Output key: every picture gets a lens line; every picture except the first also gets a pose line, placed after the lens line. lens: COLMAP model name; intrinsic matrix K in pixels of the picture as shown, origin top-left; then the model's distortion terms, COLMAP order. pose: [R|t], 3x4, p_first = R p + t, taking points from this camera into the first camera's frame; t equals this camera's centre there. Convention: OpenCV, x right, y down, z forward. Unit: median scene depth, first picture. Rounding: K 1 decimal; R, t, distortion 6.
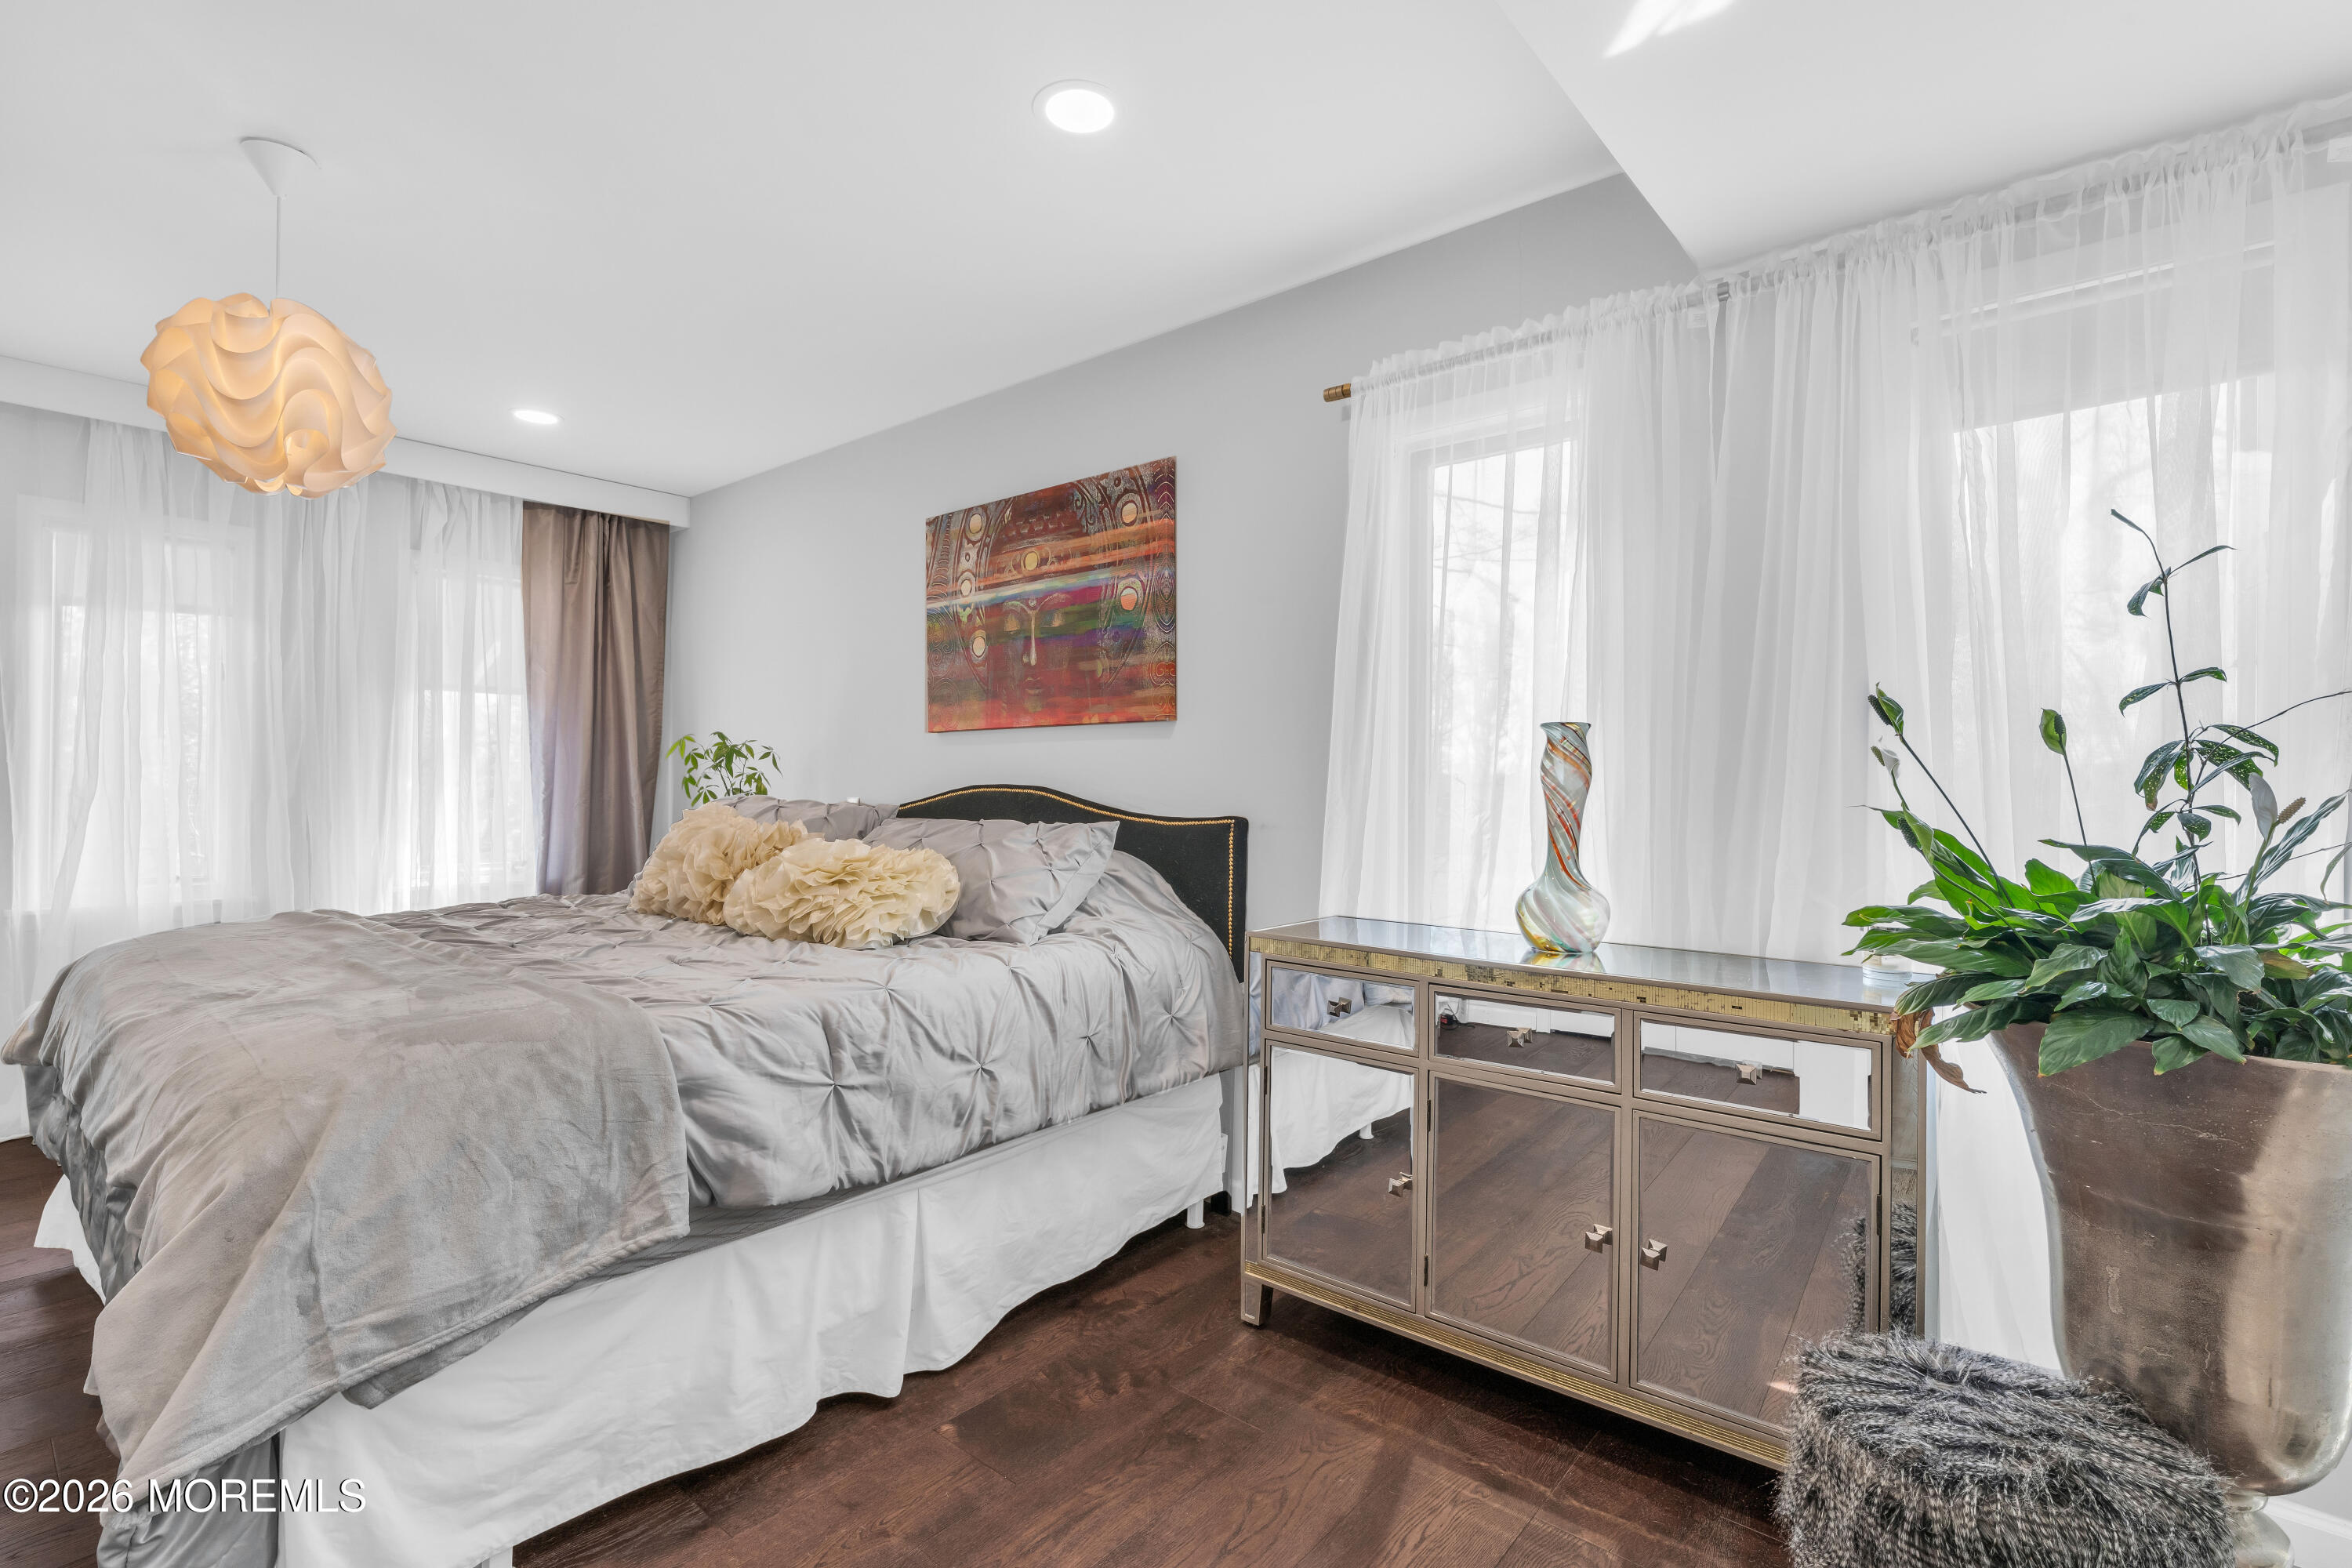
lens RADIAL K [[1024.5, 0, 1171.8], [0, 1024.5, 805.4], [0, 0, 1]] dist [0.002525, 0.000126]
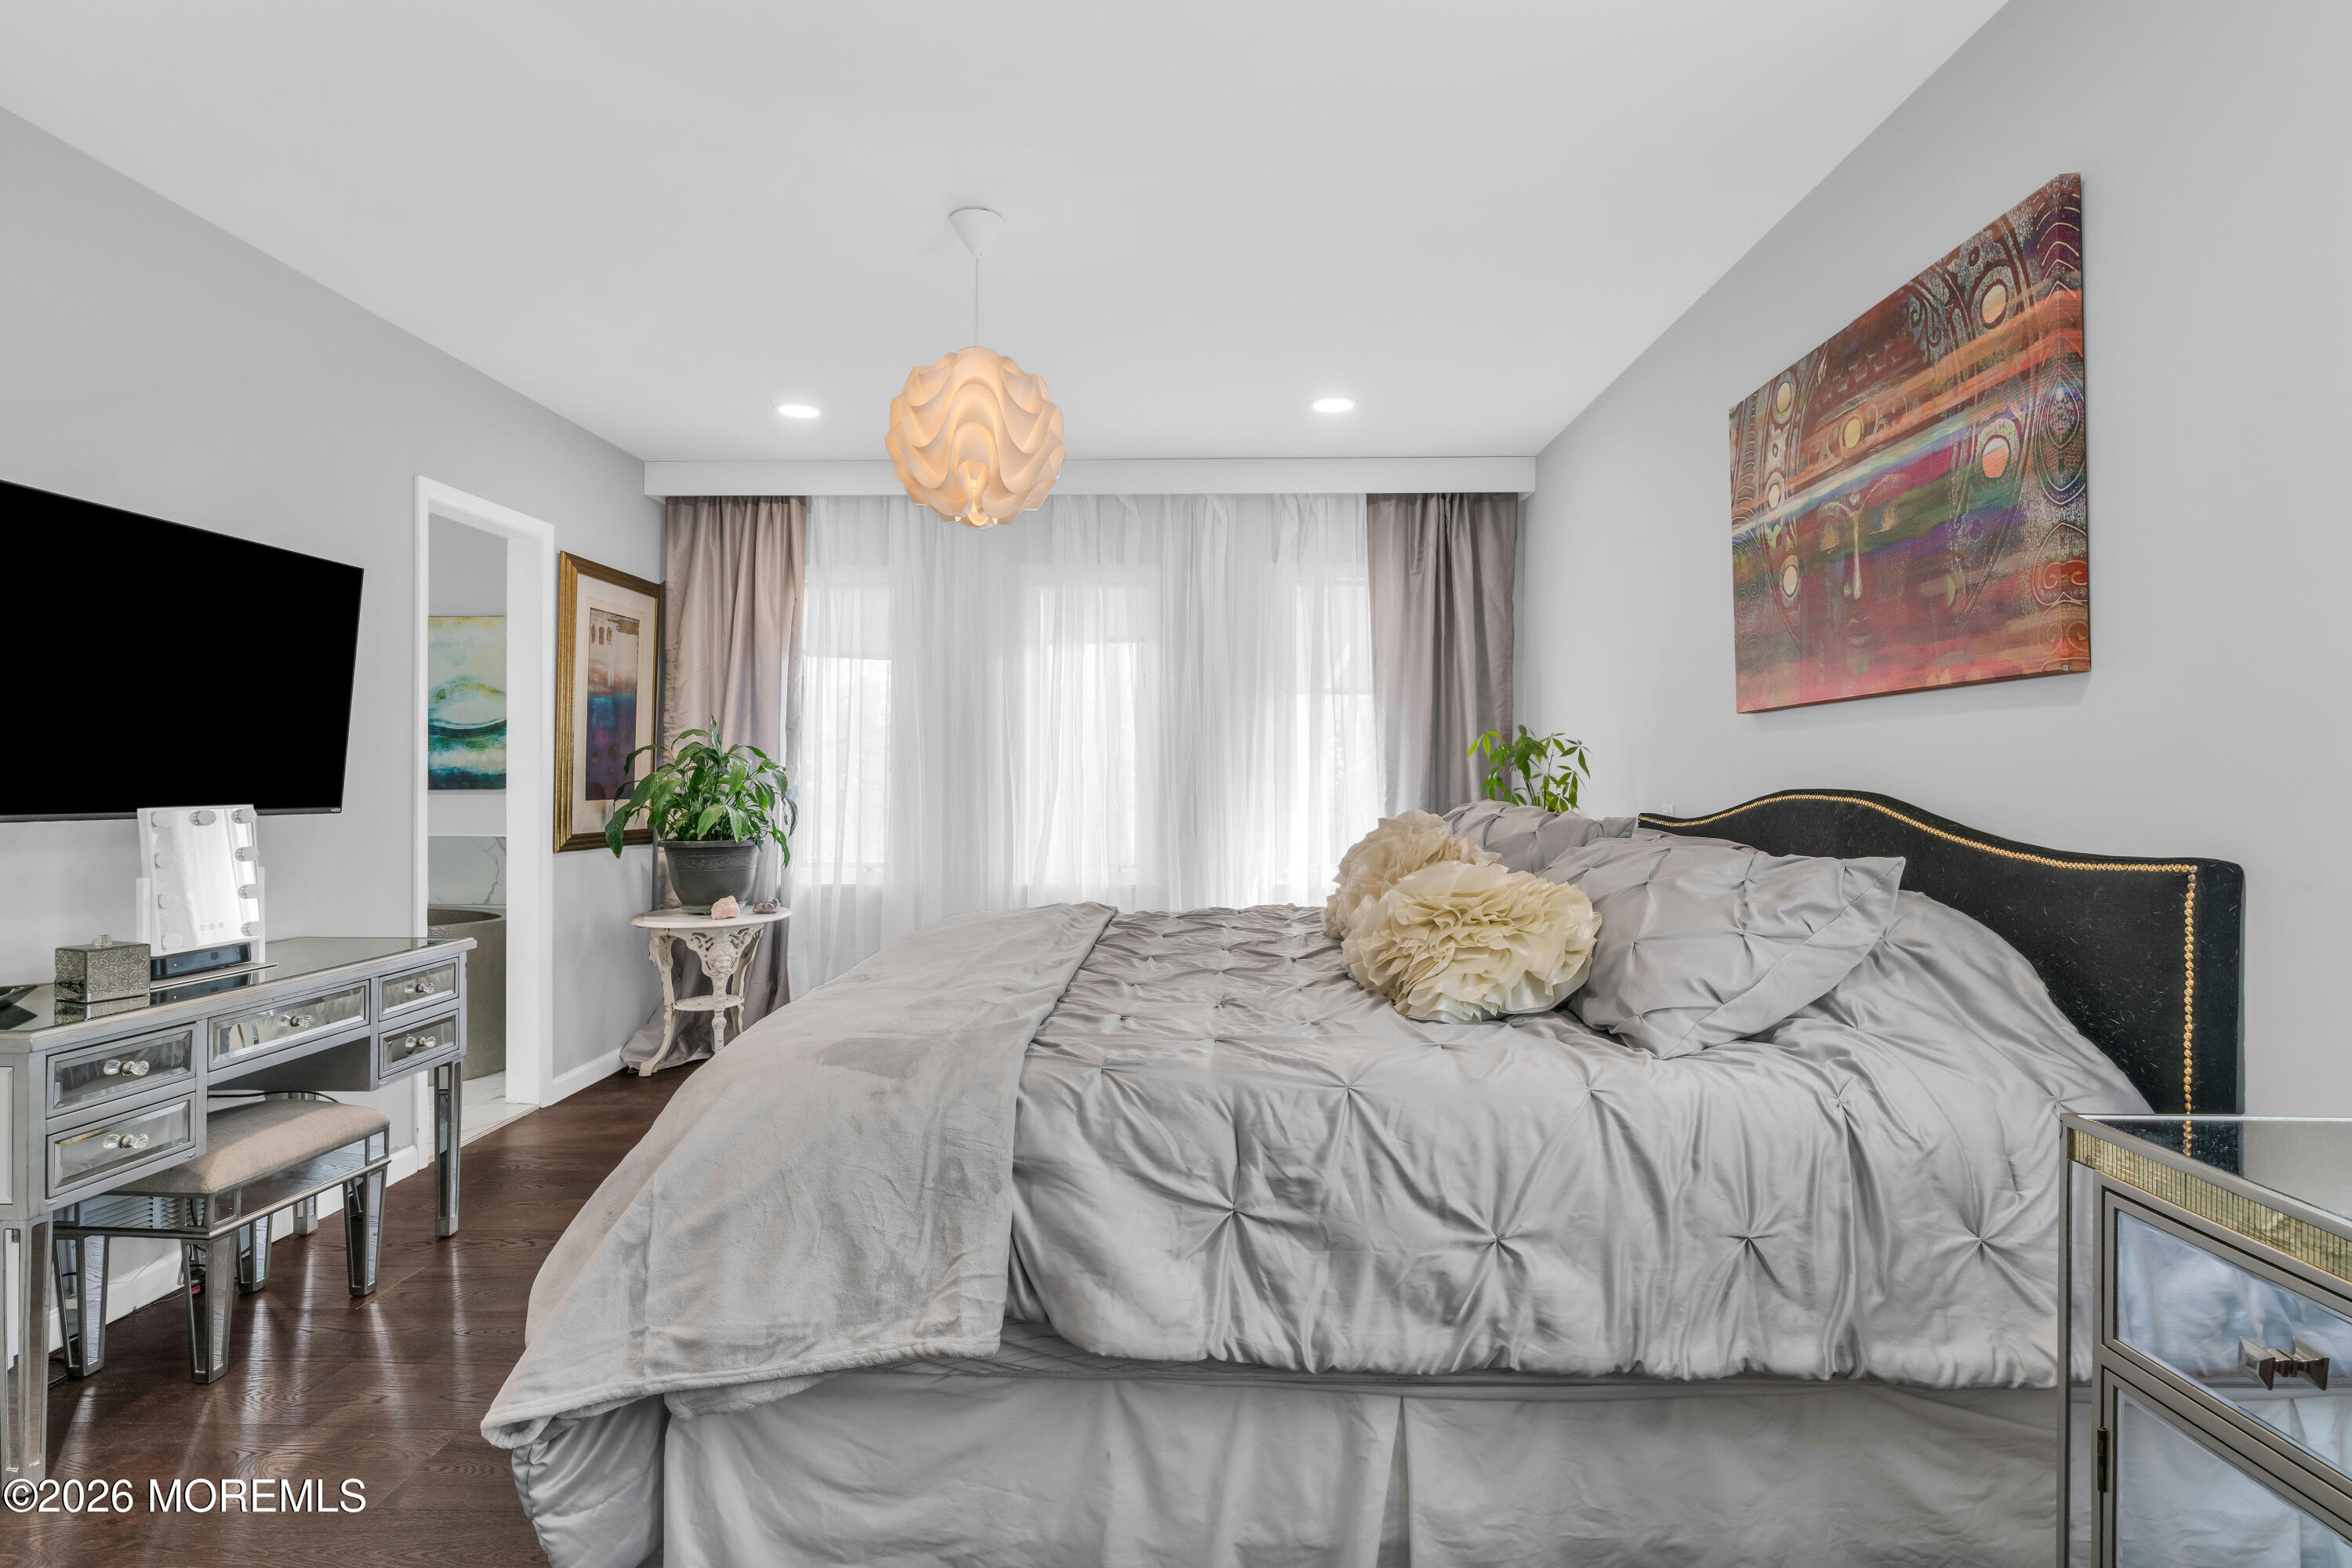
lens RADIAL K [[1156.9, 0, 1170.4], [0, 1156.9, 787.9], [0, 0, 1]] dist [-0.000187, -0.001751]
pose [[0.643699, 0.003118, -0.765273, 0.154030], [-0.016710, 0.999811, -0.009982, -0.008410], [0.765096, 0.019214, 0.643629, 0.260037]]
